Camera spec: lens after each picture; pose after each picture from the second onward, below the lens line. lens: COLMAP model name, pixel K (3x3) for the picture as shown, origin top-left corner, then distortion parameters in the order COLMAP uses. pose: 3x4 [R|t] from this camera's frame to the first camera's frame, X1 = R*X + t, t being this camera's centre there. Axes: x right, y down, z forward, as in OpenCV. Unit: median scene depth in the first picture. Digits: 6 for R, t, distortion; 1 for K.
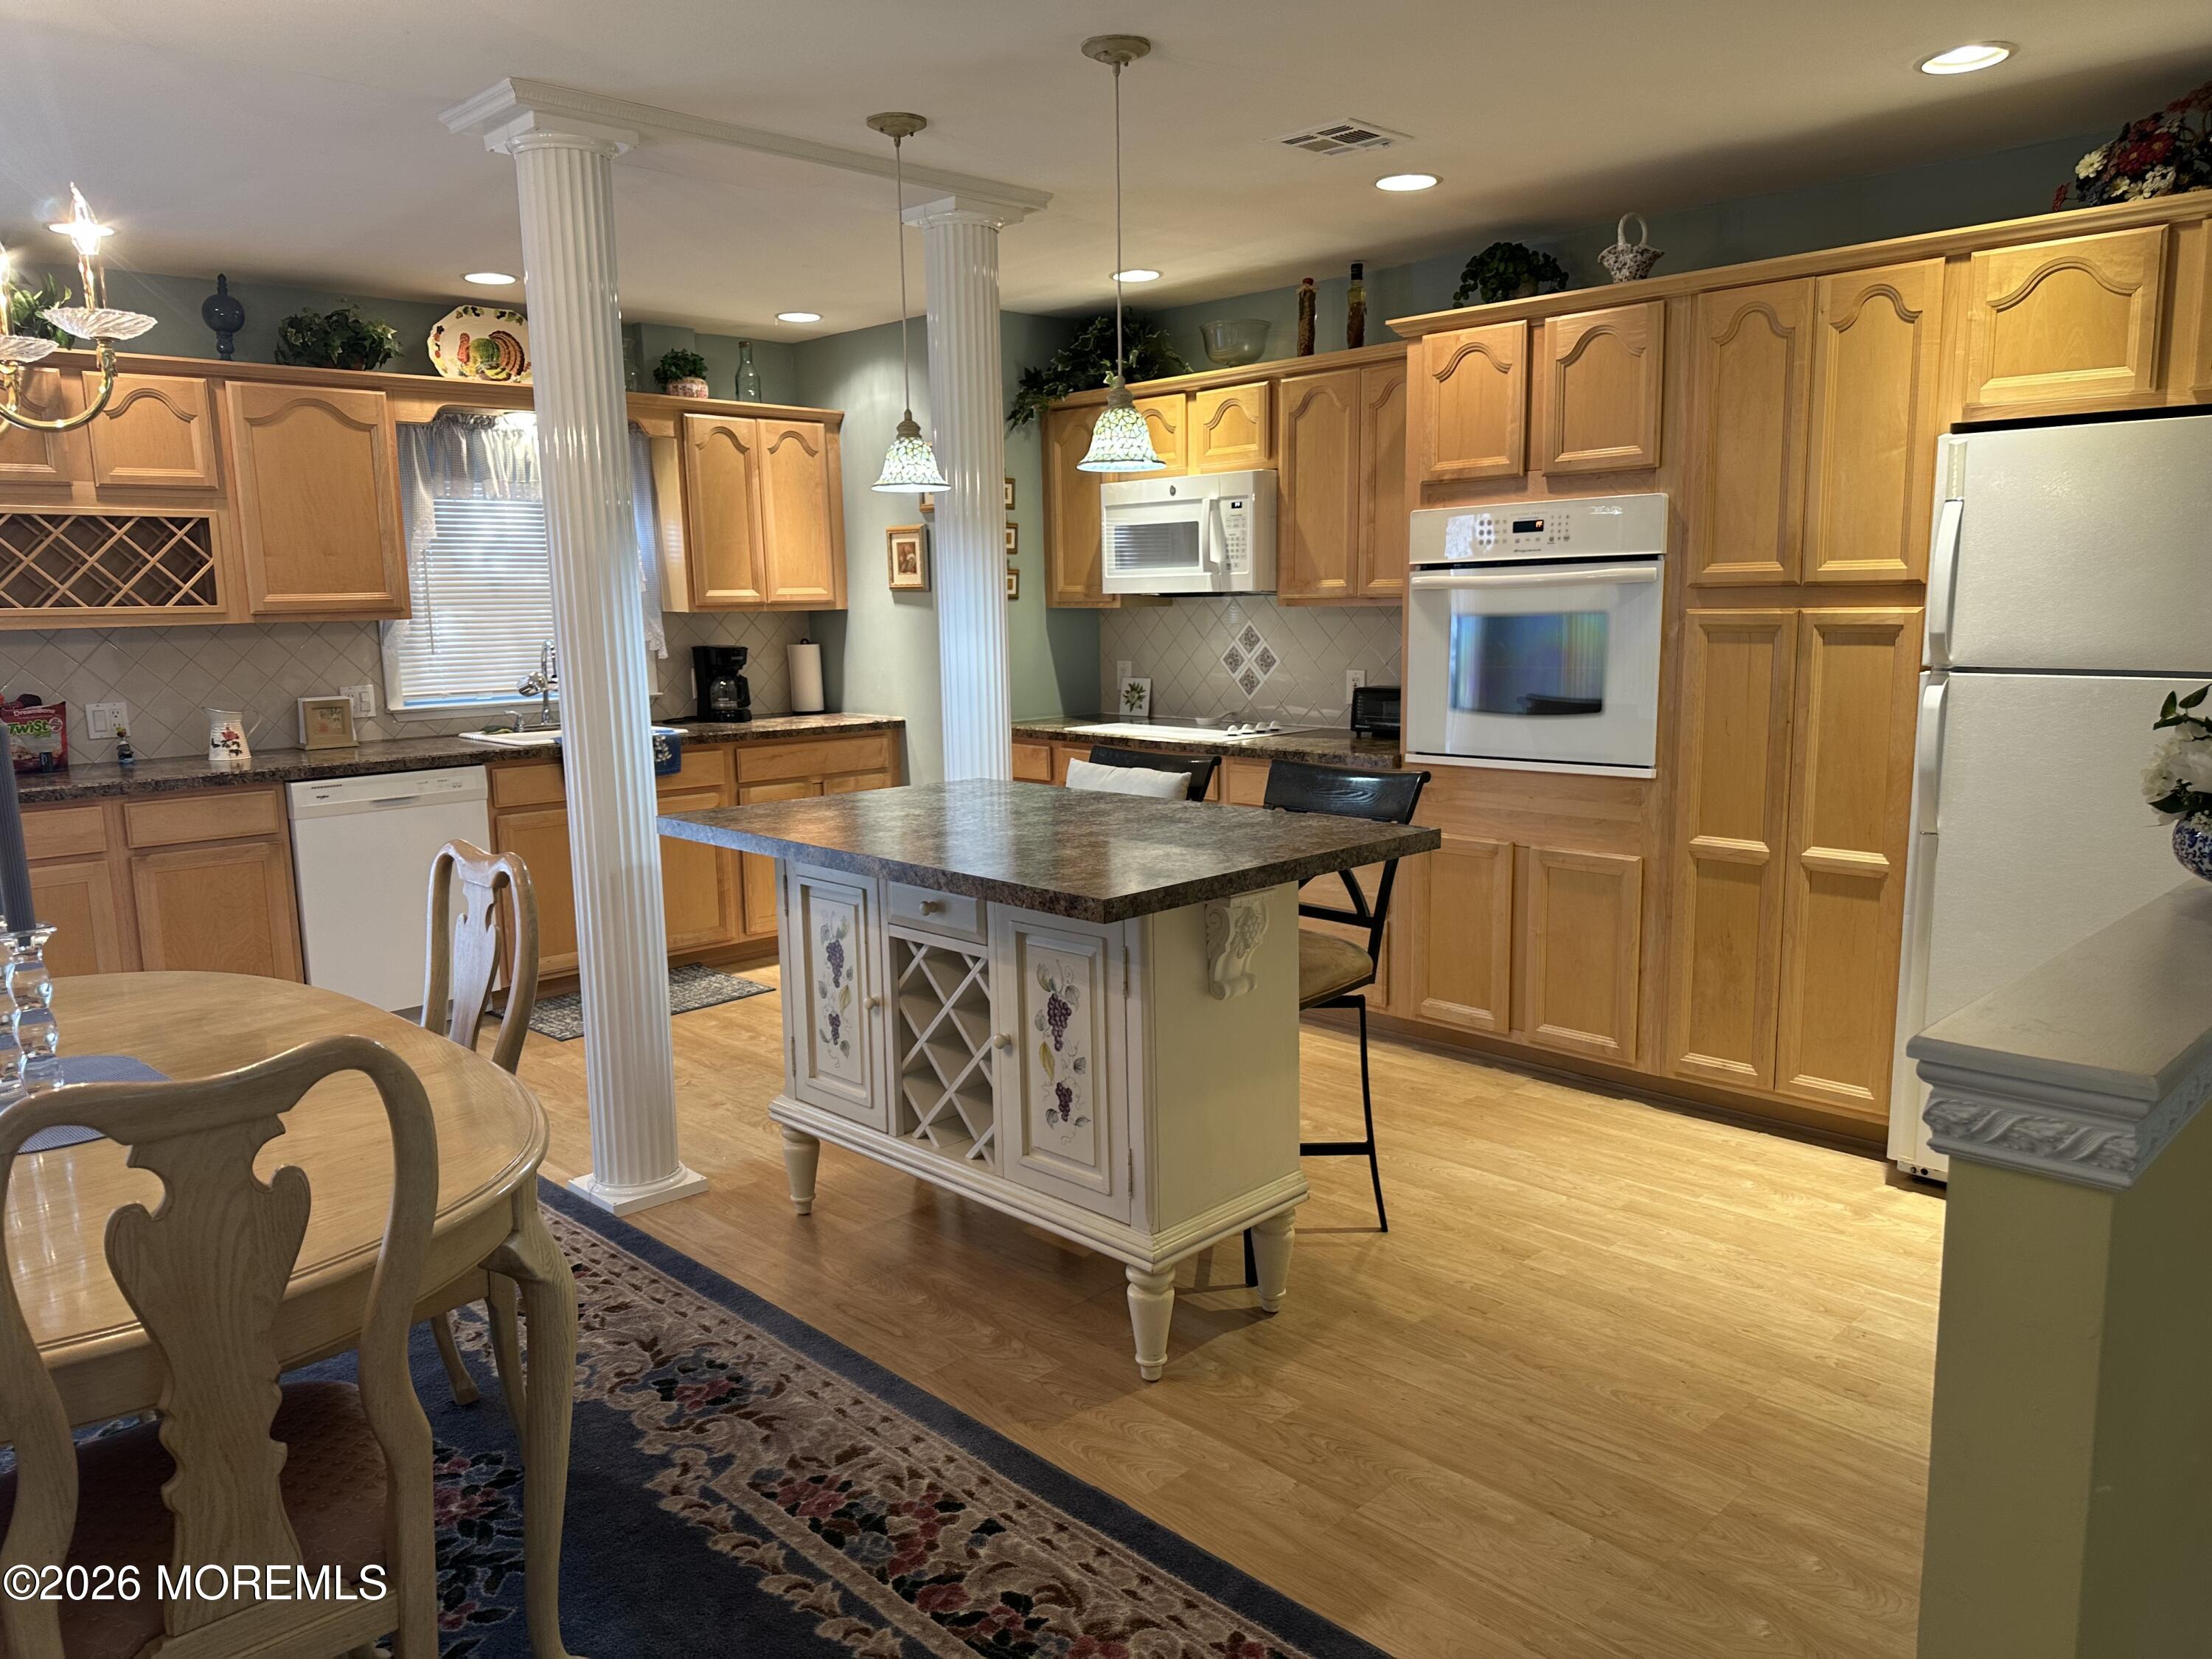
lens RADIAL K [[1557.3, 0, 1113.9], [0, 1557.3, 851.4], [0, 0, 1]] dist [0.062807, -0.082110]
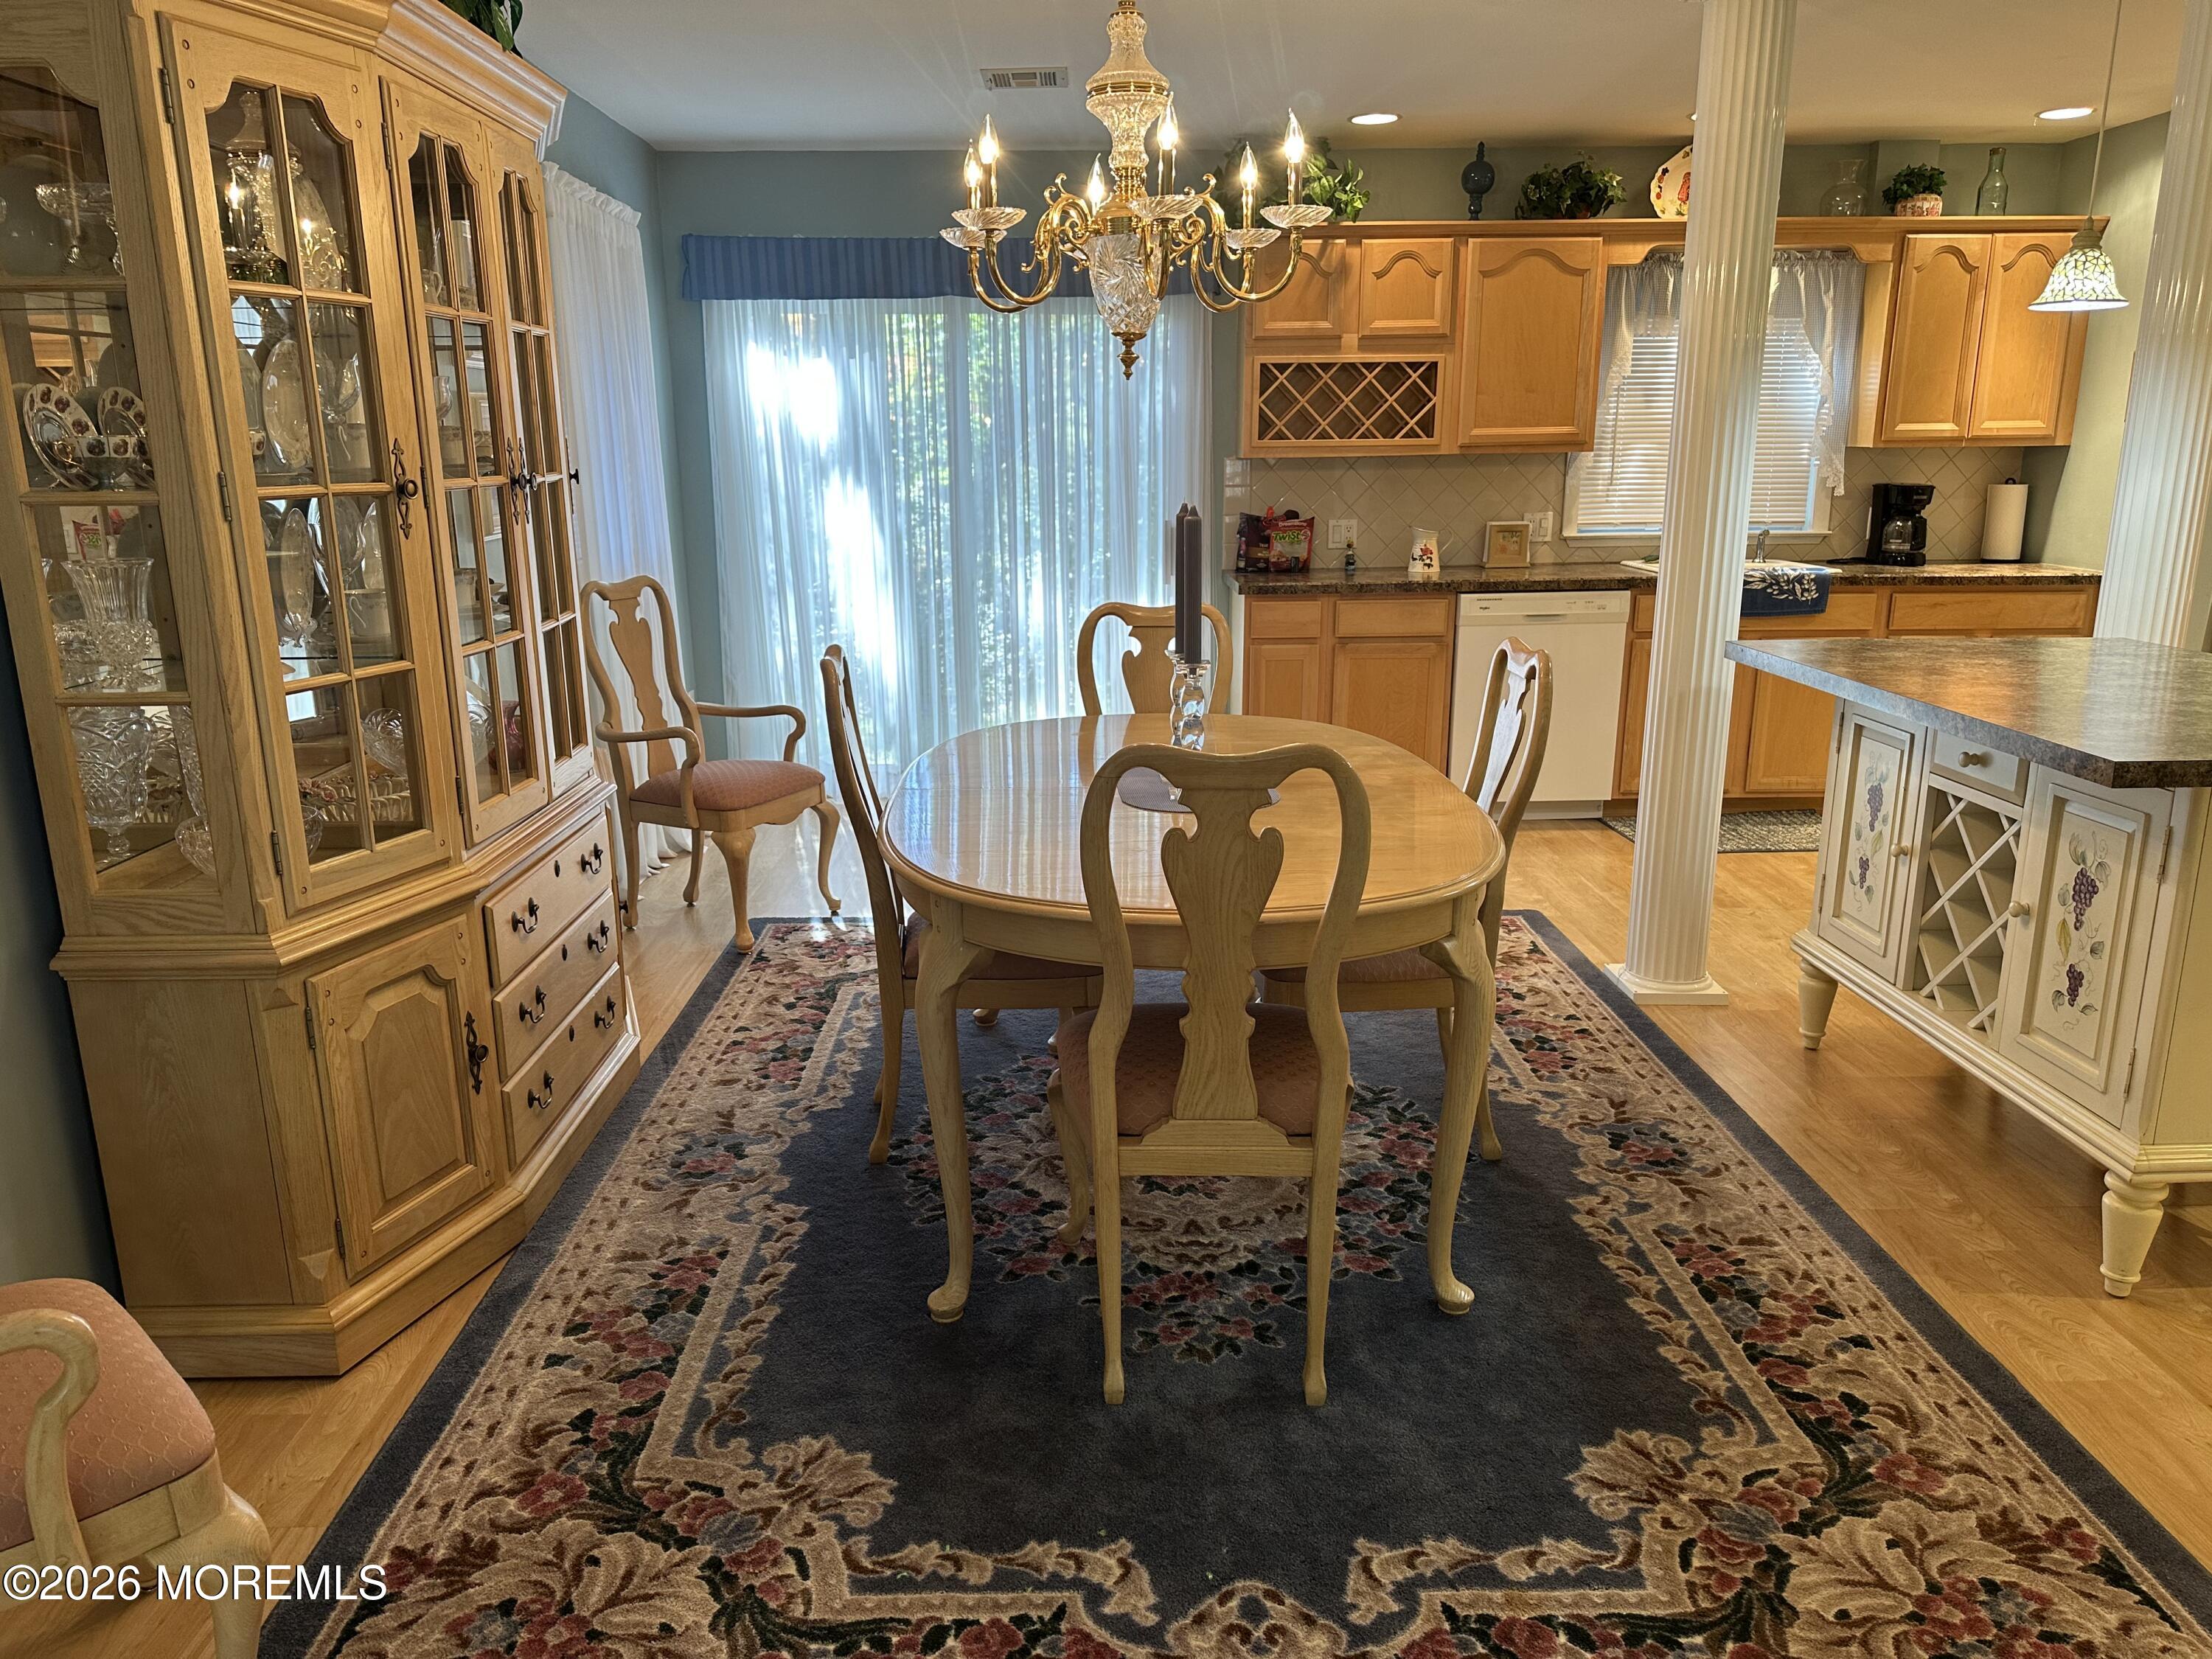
lens RADIAL K [[1557.3, 0, 1113.3], [0, 1557.3, 850.6], [0, 0, 1]] dist [0.062807, -0.082110]
pose [[0.732832, 0.183757, -0.655126, 0.128589], [-0.118029, 0.982576, 0.143575, 0.012316], [0.670094, -0.027892, 0.741752, -0.069583]]
